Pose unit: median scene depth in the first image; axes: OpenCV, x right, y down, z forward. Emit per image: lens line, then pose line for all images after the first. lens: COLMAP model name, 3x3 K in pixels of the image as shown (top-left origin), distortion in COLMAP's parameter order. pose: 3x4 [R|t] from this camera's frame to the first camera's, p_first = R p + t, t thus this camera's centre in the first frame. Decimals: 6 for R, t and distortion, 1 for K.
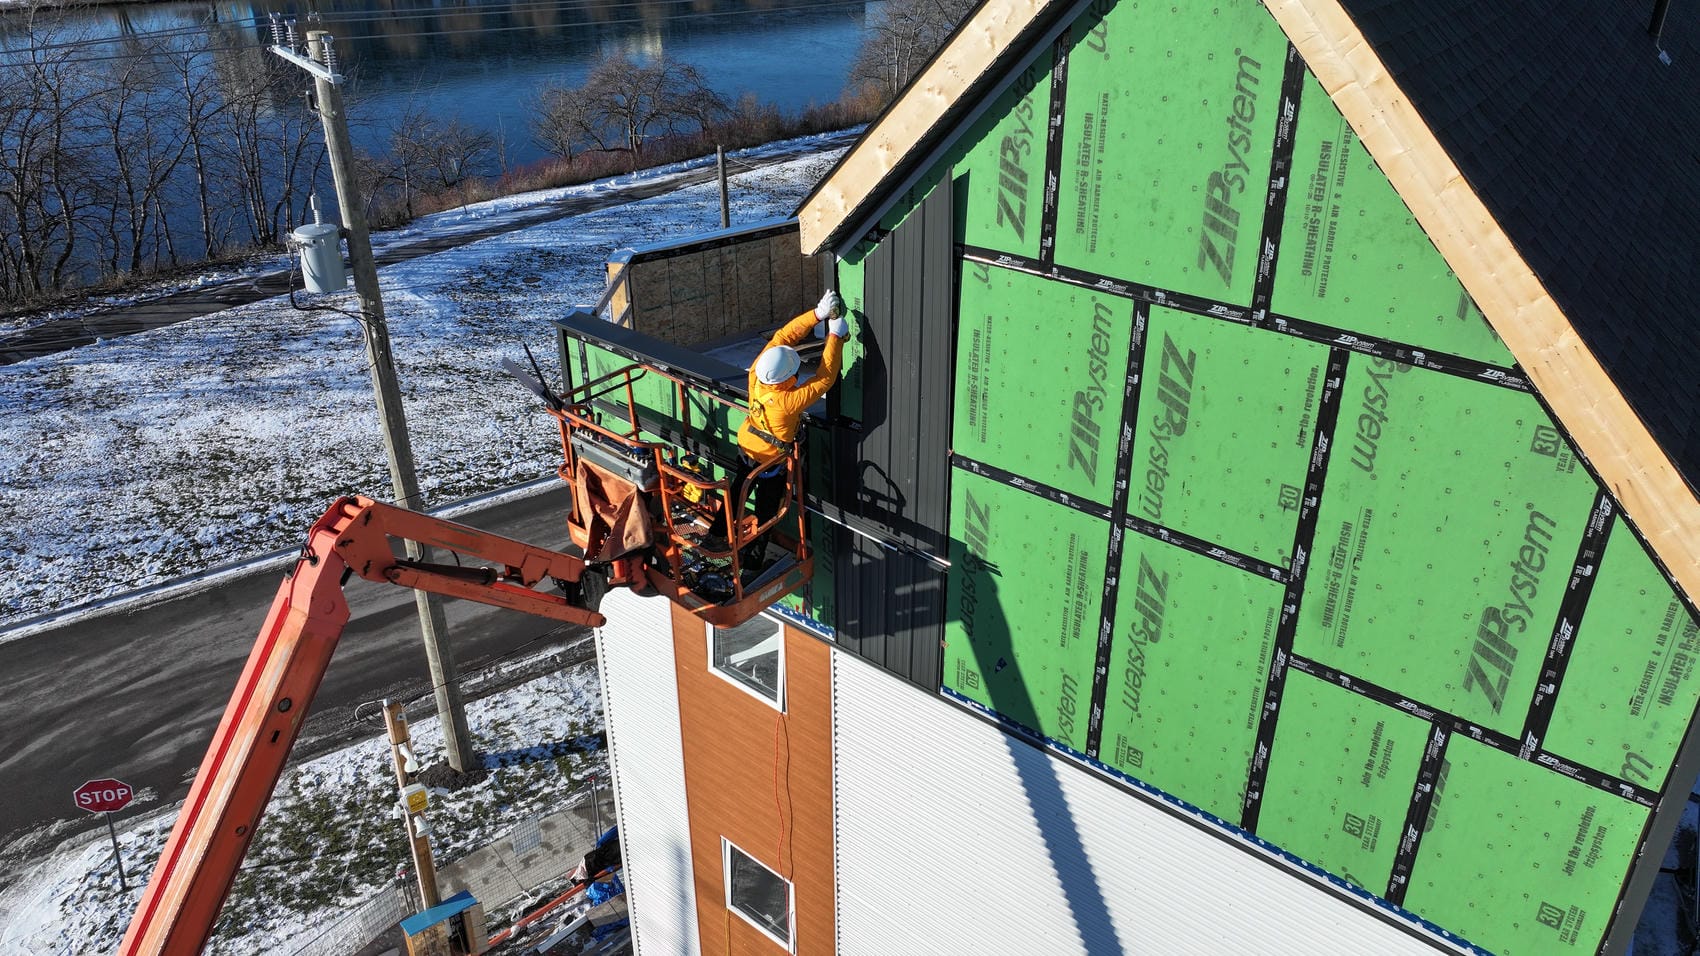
lens RADIAL K [[1196.8, 0, 858.0], [0, 1196.8, 487.6], [0, 0, 1]] dist [0.017637, 0.010049]
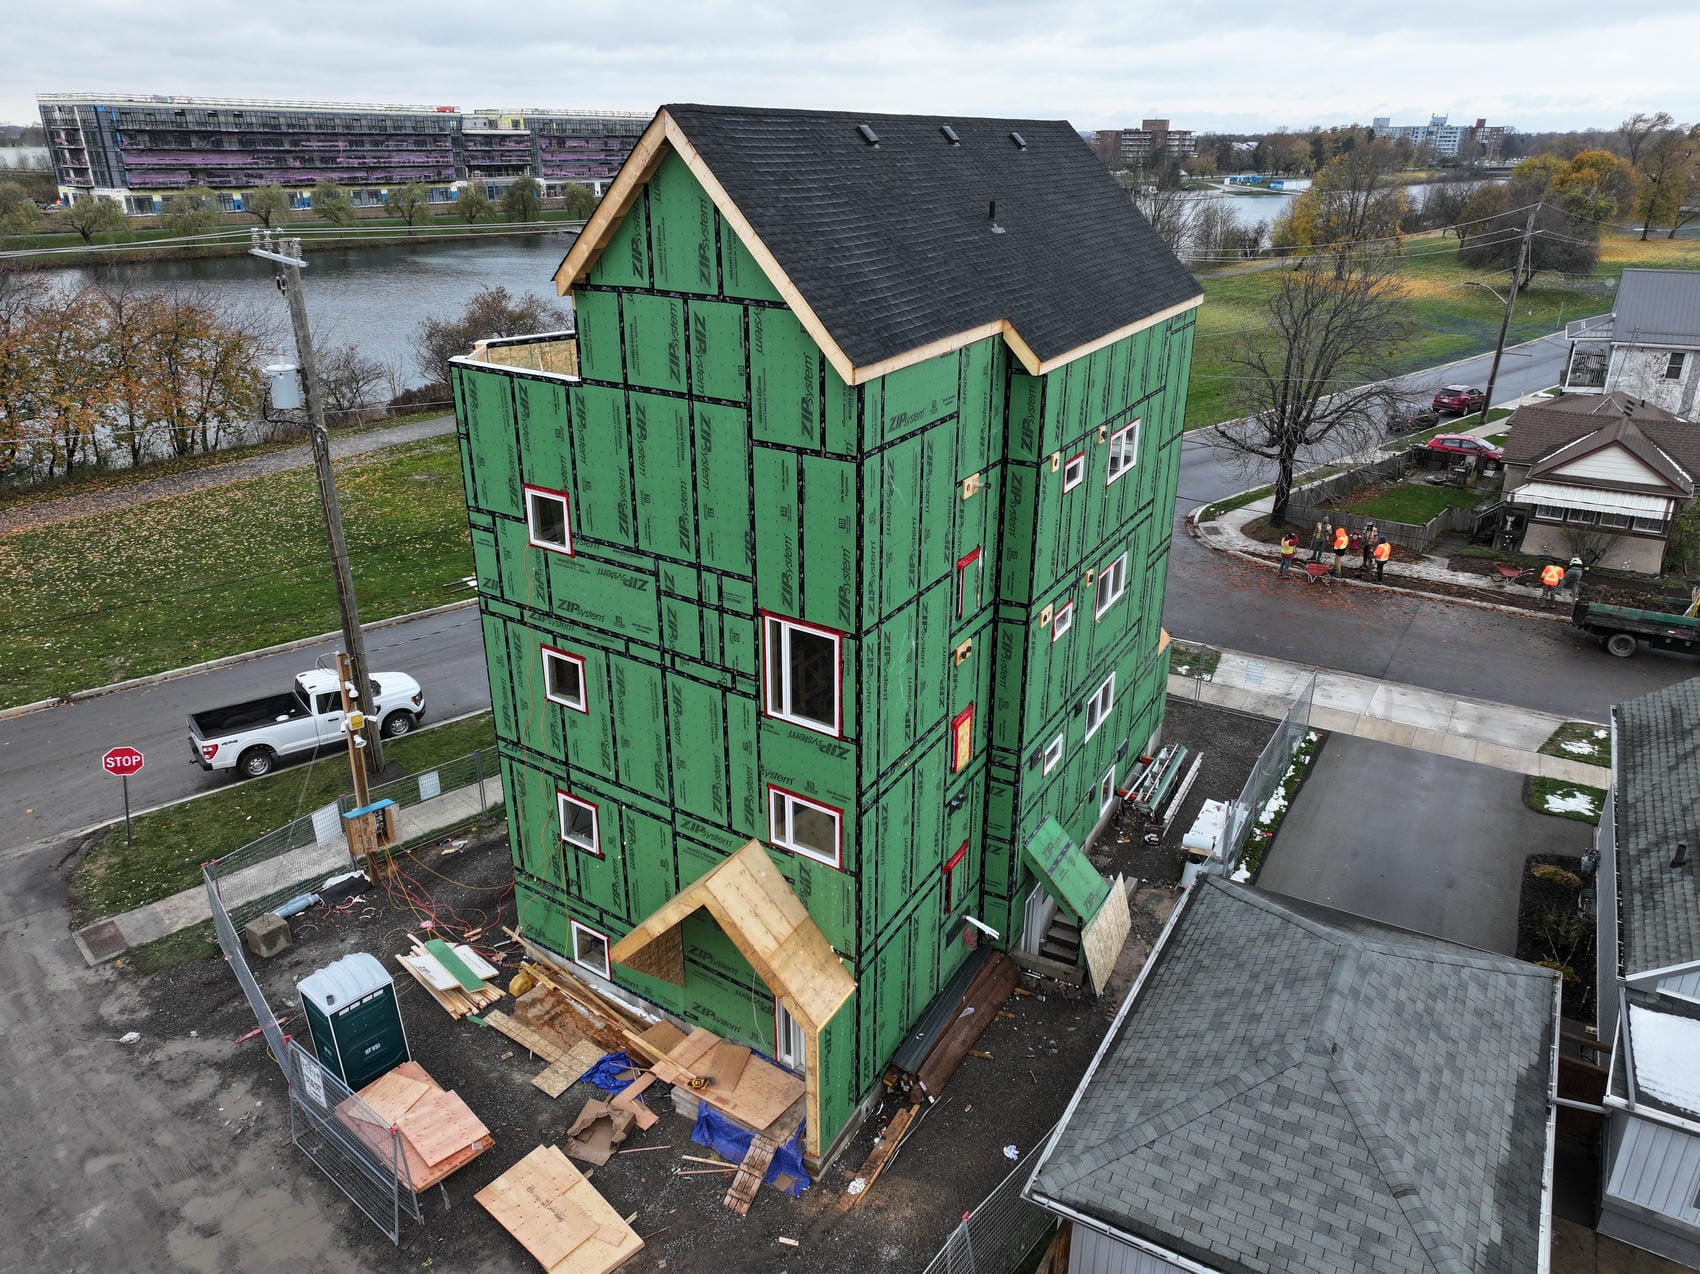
lens RADIAL K [[1190.7, 0, 843.5], [0, 1190.7, 638.6], [0, 0, 1]] dist [0.023555, 0.007996]
pose [[0.996369, -0.029677, 0.079805, 0.191961], [0.036412, 0.995775, -0.084304, 0.432733], [-0.076966, 0.086904, 0.993239, -0.810814]]
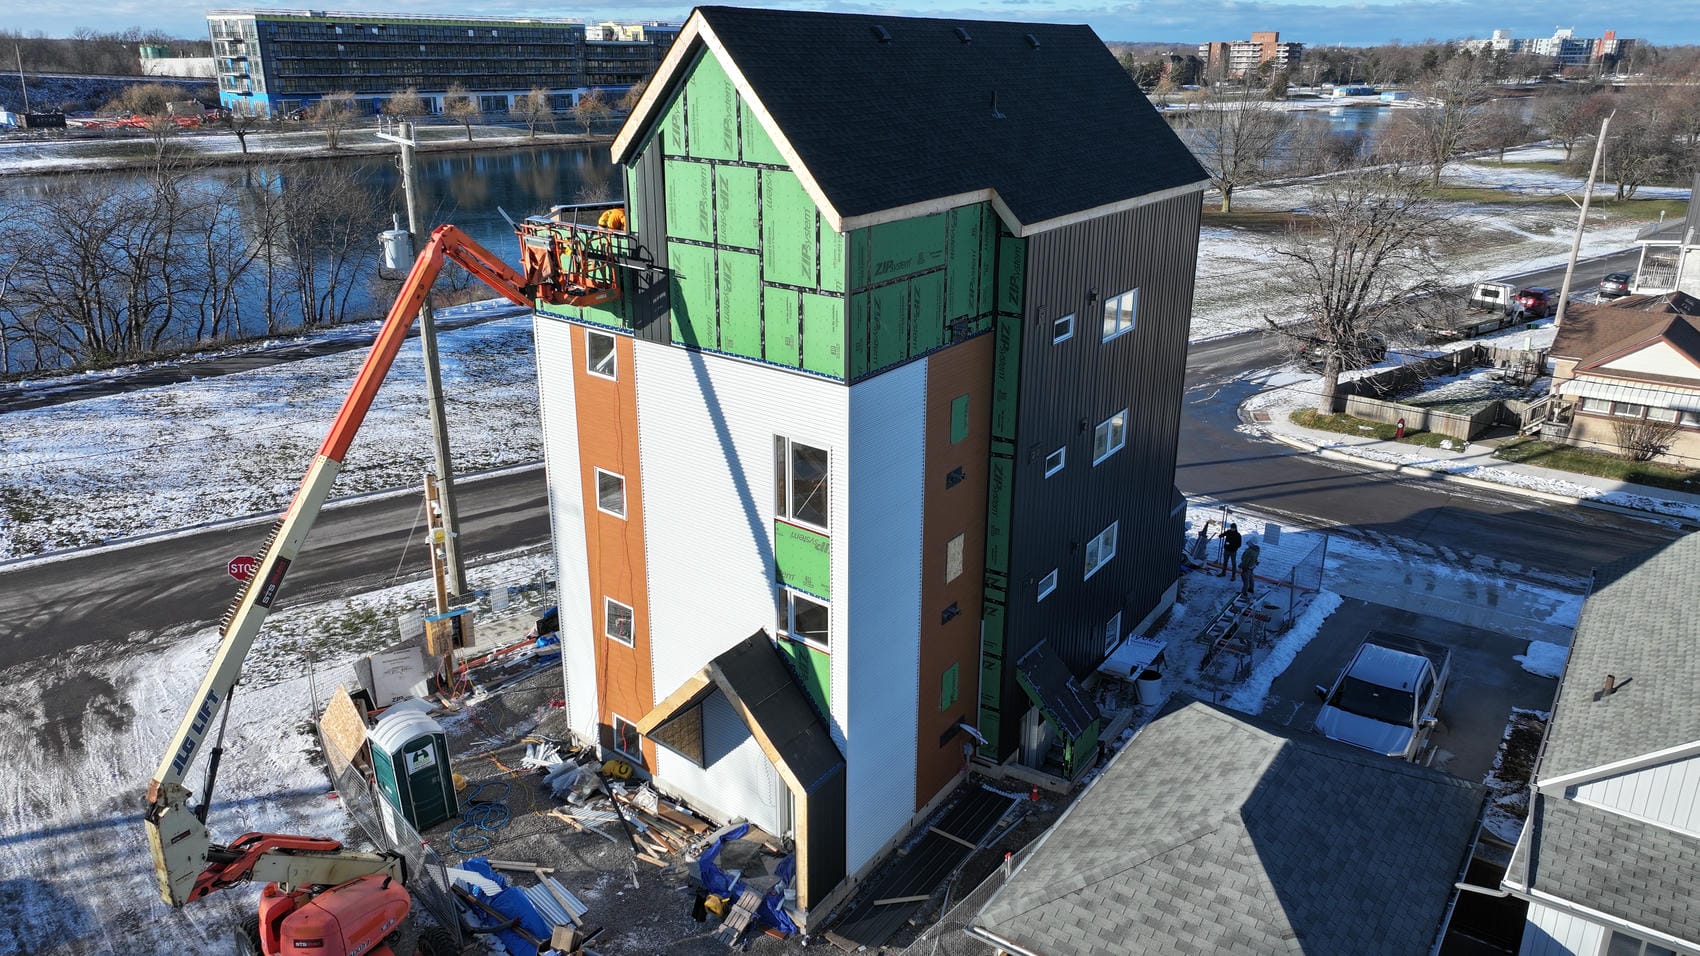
lens RADIAL K [[1196.8, 0, 850.6], [0, 1196.8, 479.3], [0, 0, 1]] dist [0.017637, 0.010049]
pose [[0.999977, 0.005751, 0.003489, 0.321512], [-0.005215, 0.990449, -0.137782, 0.584521], [-0.004248, 0.137761, 0.990456, -1.058845]]
